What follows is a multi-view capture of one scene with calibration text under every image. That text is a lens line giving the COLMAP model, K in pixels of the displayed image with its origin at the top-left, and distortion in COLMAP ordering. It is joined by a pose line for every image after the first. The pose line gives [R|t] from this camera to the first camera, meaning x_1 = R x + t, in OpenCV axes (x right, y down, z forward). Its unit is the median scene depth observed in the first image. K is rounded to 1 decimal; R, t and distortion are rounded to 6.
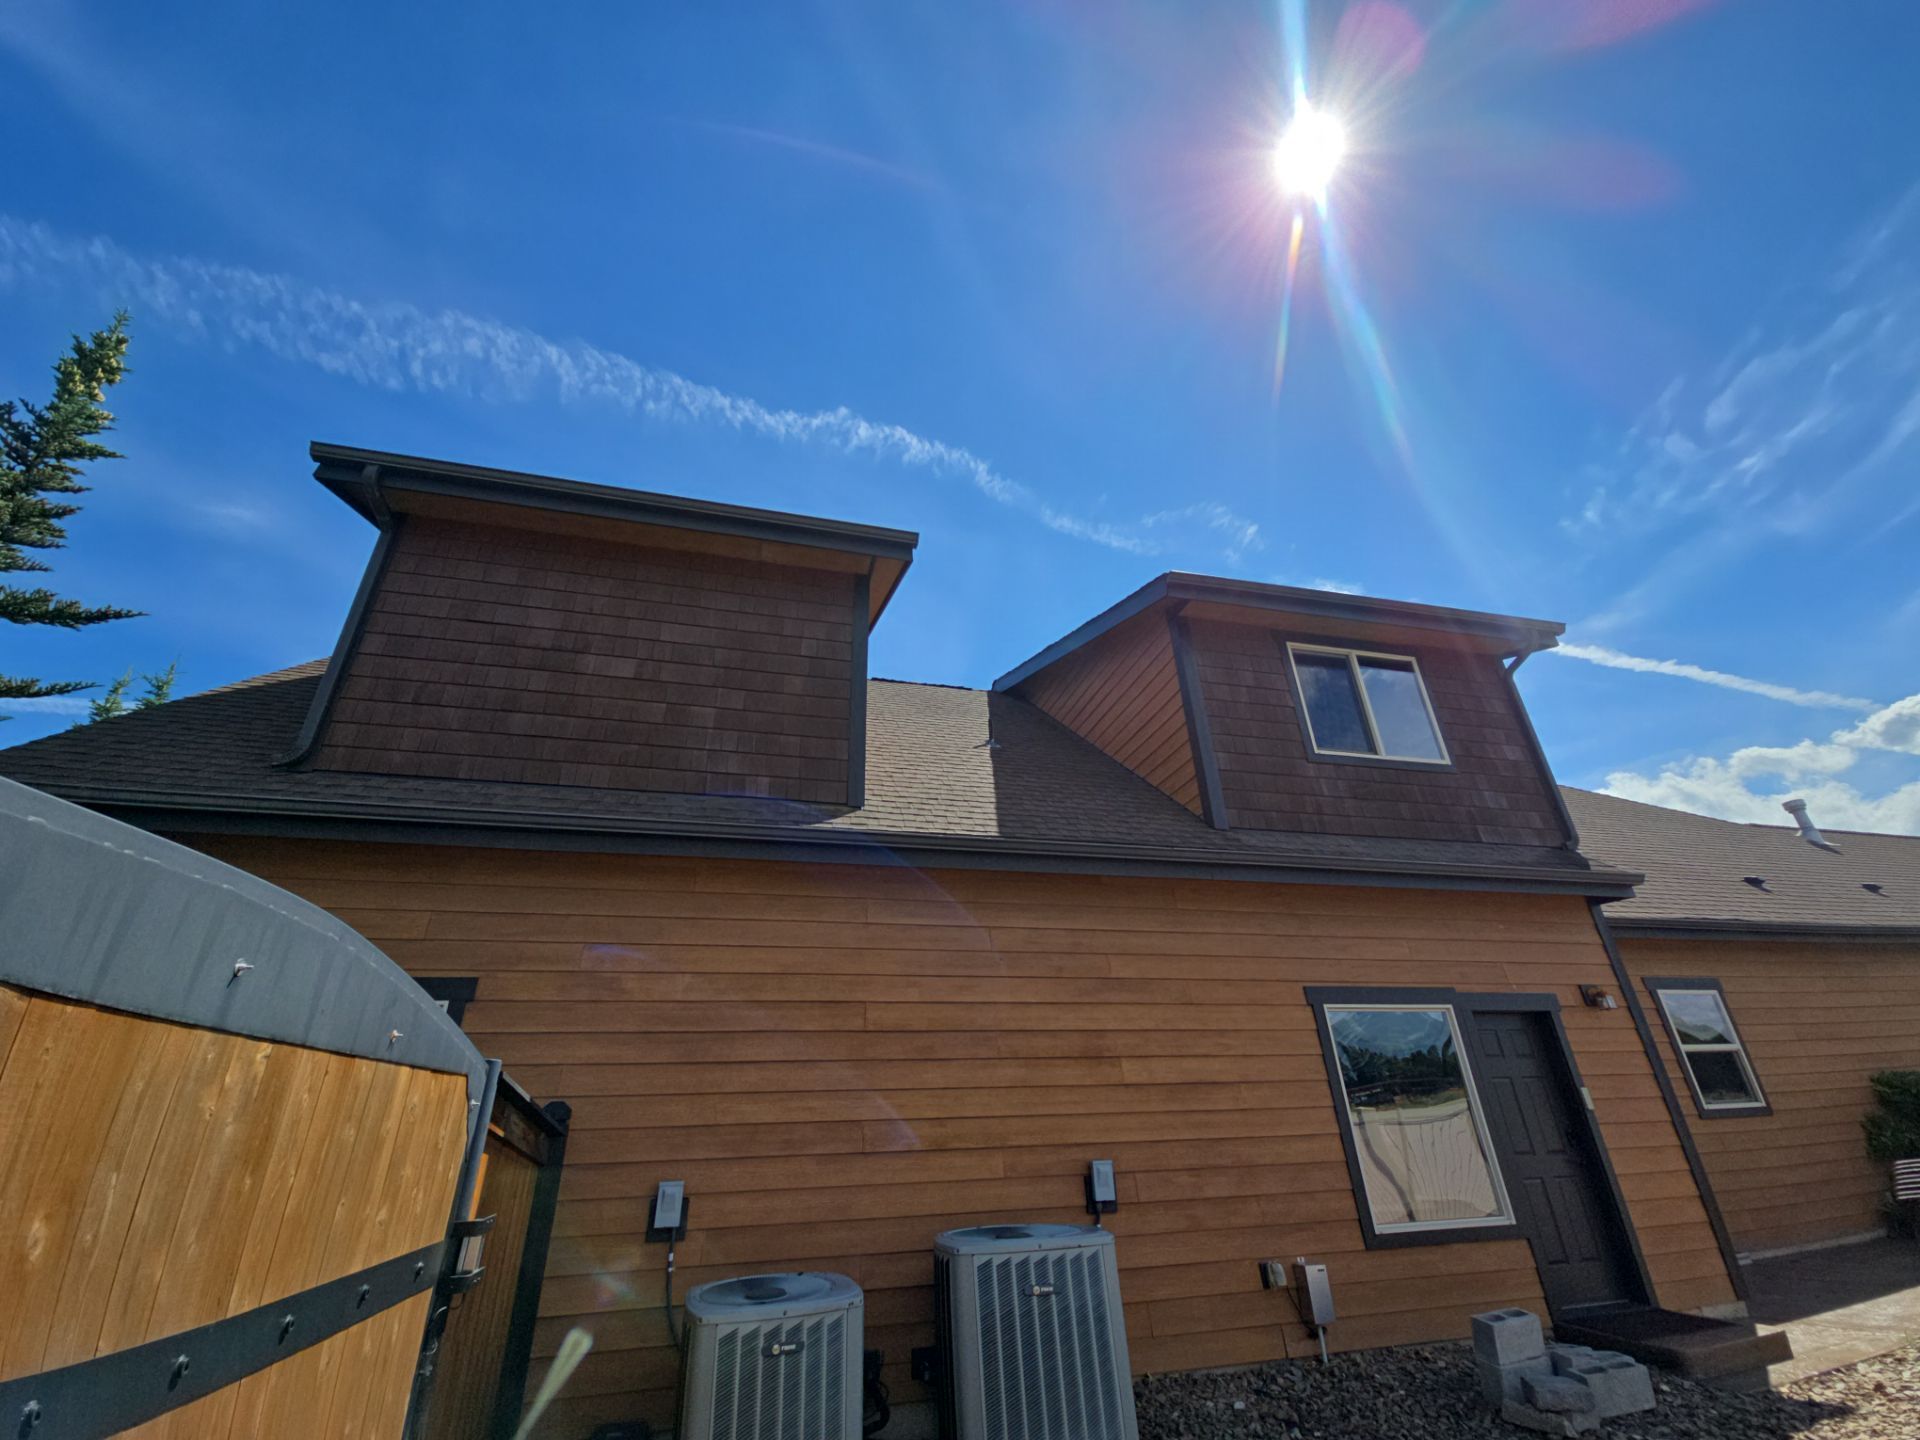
lens RADIAL K [[797.8, 0, 942.6], [0, 797.8, 725.8], [0, 0, 1]] dist [0.004593, -0.000947]
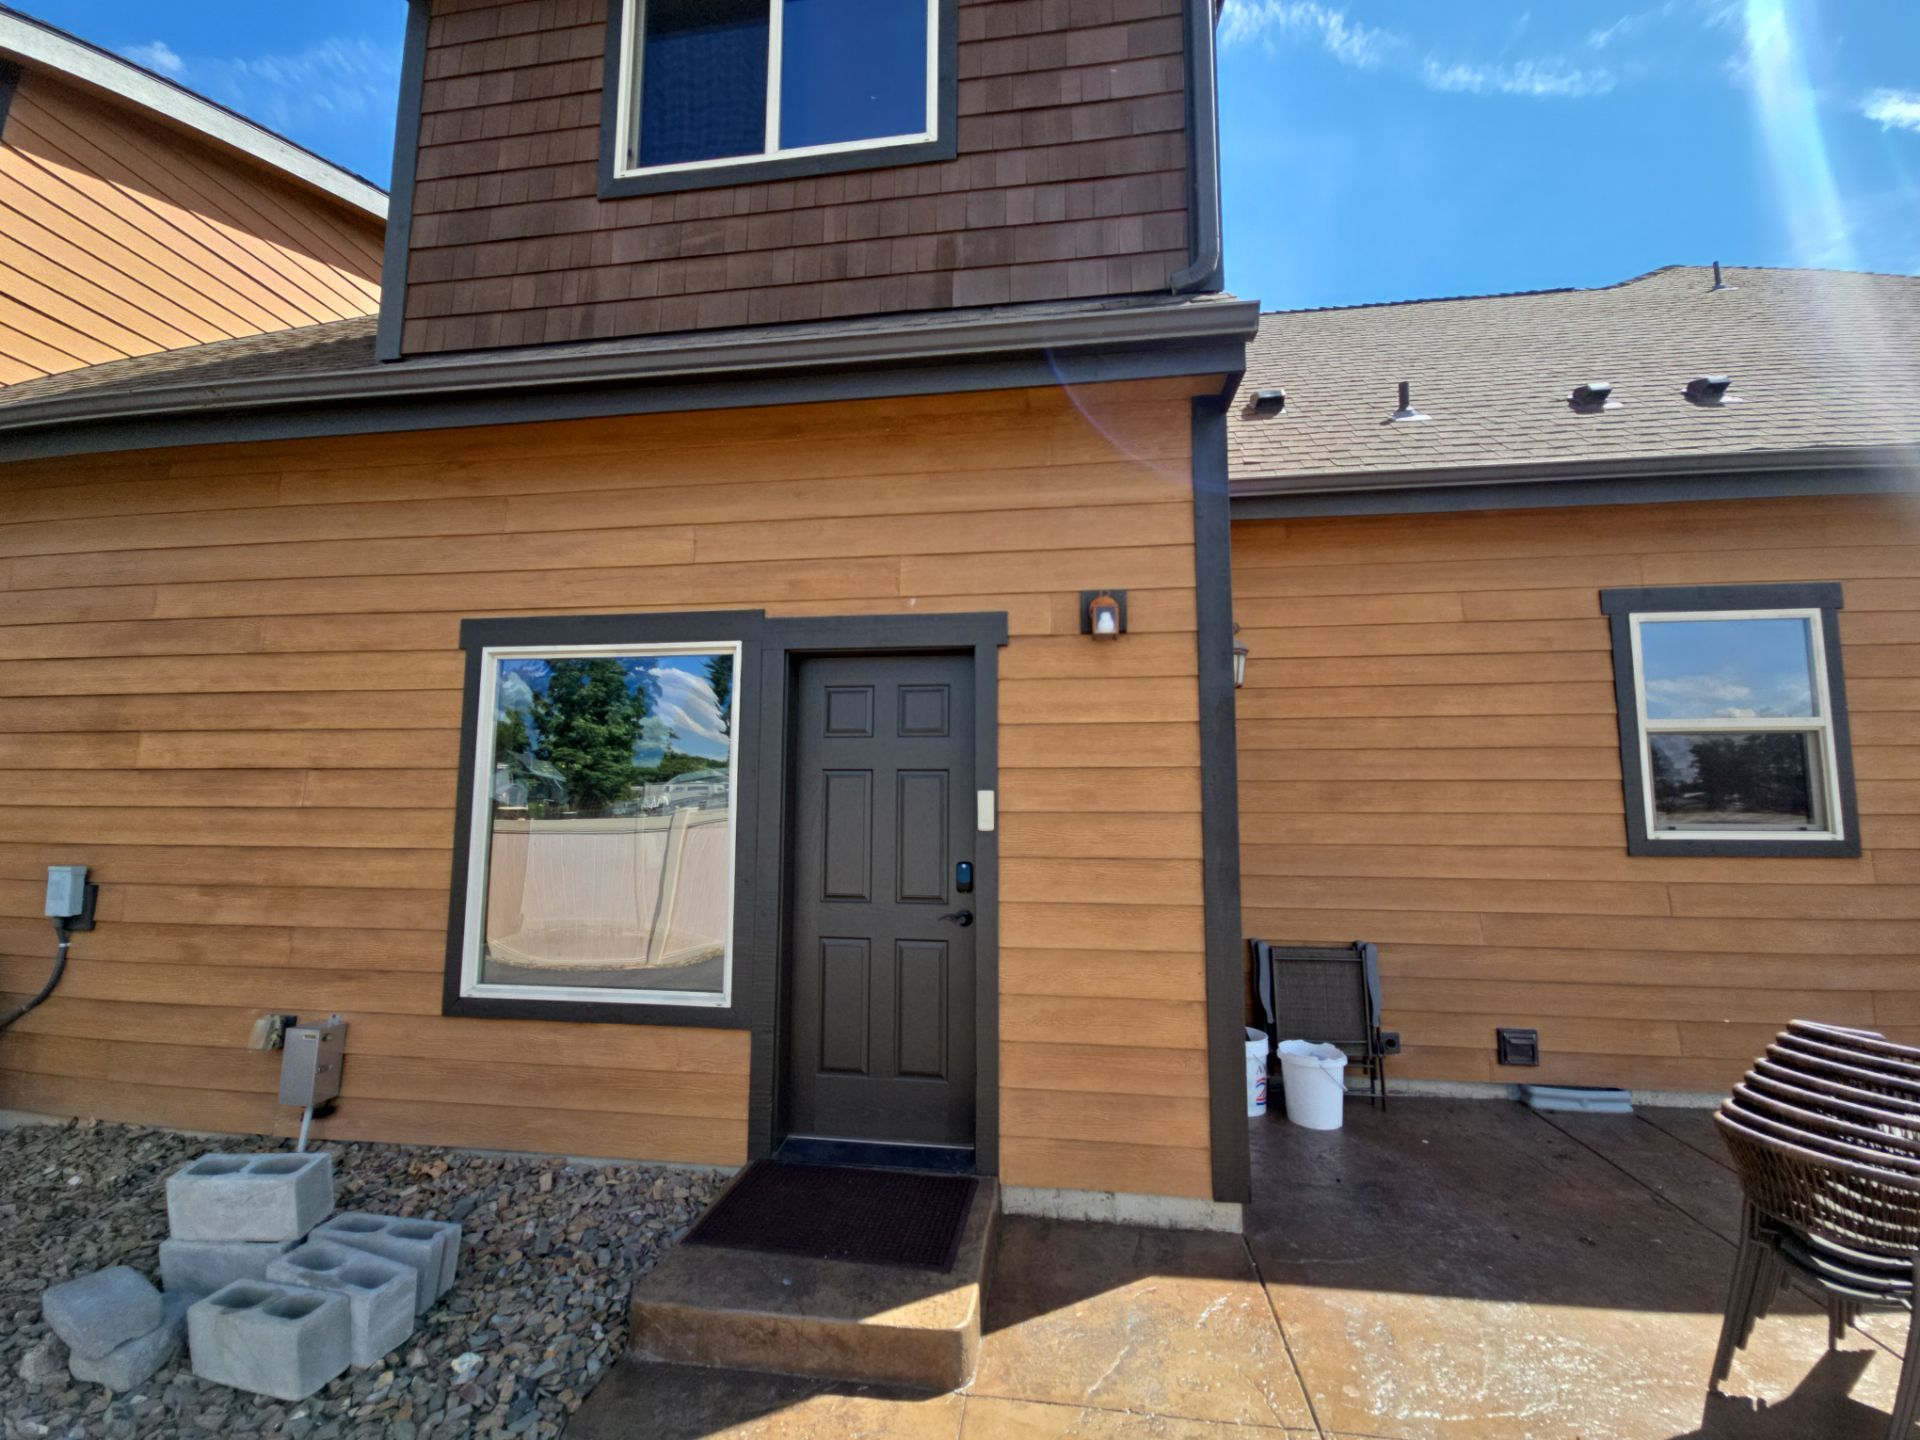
lens RADIAL K [[797.8, 0, 942.6], [0, 797.8, 725.8], [0, 0, 1]] dist [0.004593, -0.000947]
pose [[0.923992, -0.004717, -0.382382, 1.069595], [0.140065, 0.934613, 0.326924, 0.277936], [0.355837, -0.355634, 0.864237, 0.644151]]
